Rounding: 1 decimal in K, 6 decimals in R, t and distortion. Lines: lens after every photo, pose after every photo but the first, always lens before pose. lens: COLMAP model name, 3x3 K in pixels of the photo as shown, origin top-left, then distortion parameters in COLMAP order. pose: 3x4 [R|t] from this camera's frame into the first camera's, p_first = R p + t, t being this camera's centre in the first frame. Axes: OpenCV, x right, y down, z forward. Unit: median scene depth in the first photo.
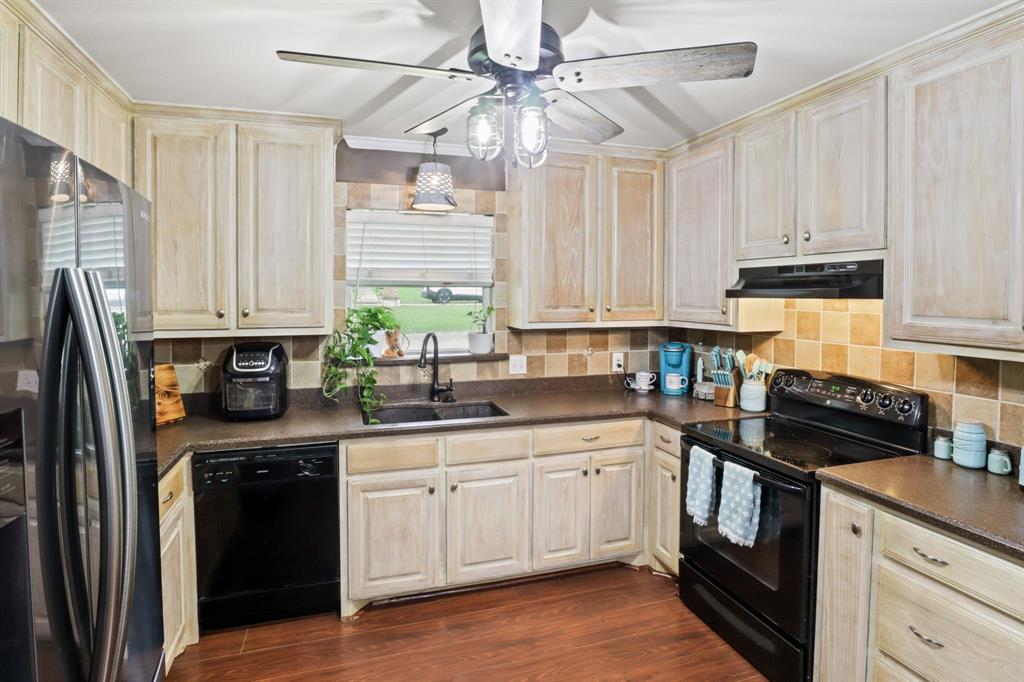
lens RADIAL K [[533.0, 0, 511.4], [0, 533.0, 314.4], [0, 0, 1]] dist [-0.023770, 0.001443]
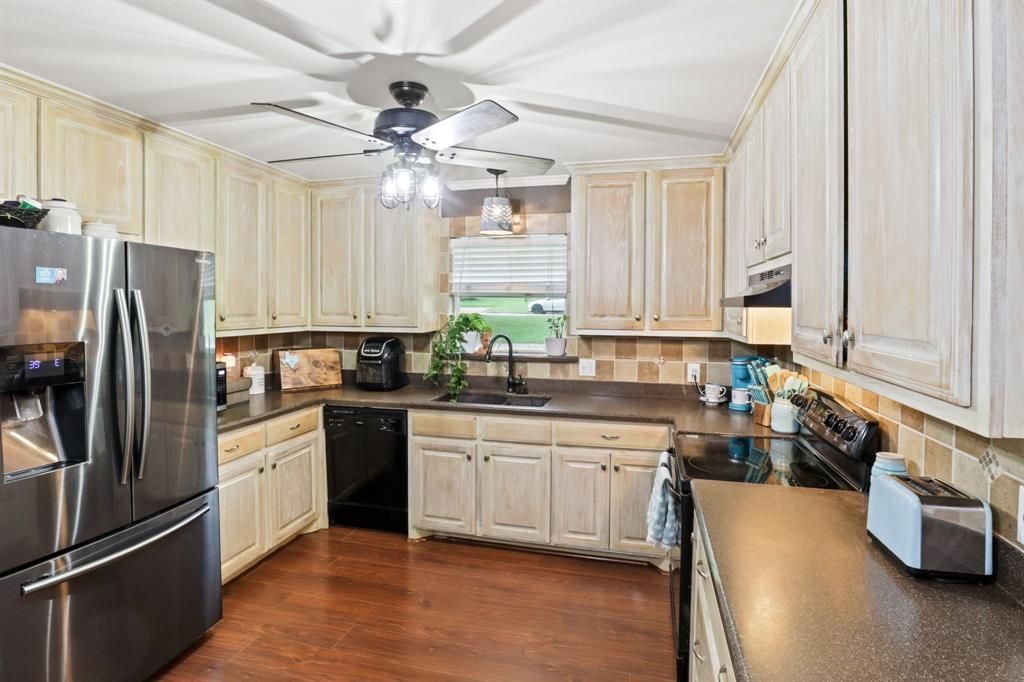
lens RADIAL K [[528.2, 0, 511.8], [0, 528.2, 328.8], [0, 0, 1]] dist [-0.024666, 0.000084]
pose [[0.844319, 0.028090, -0.535104, 0.527548], [-0.025280, 0.999601, 0.012586, 0.004551], [0.535244, 0.002901, 0.844693, -0.011590]]
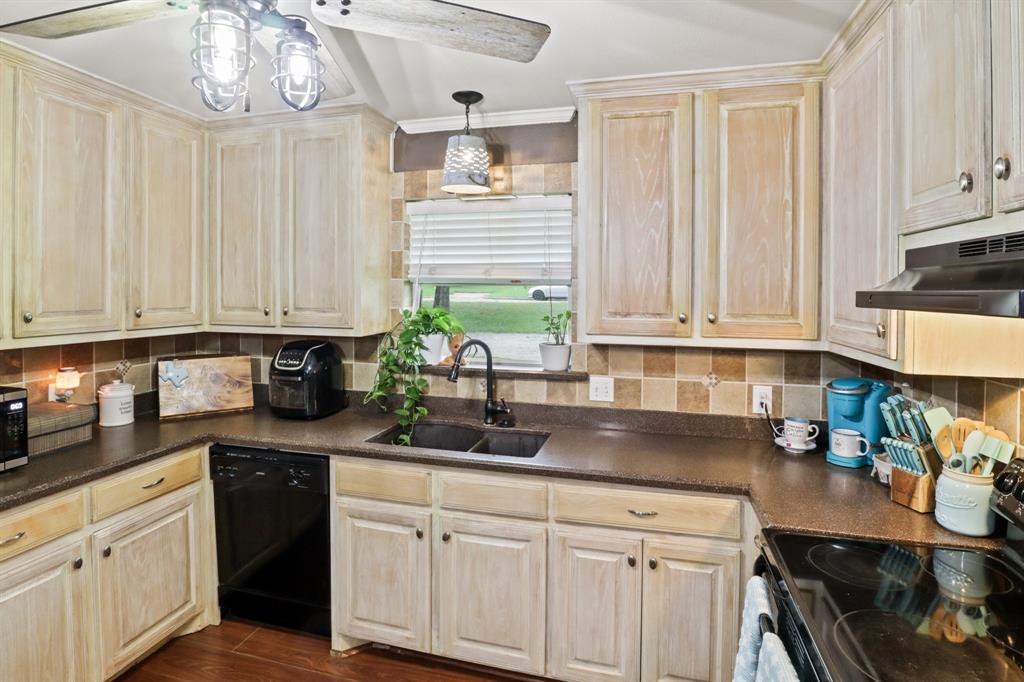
lens RADIAL K [[535.3, 0, 506.7], [0, 535.3, 301.9], [0, 0, 1]] dist [-0.031193, 0.006506]
pose [[0.838144, 0.017662, -0.545163, 0.351878], [-0.028227, 0.999541, -0.011014, -0.018757], [0.544718, 0.024619, 0.838258, 0.329873]]
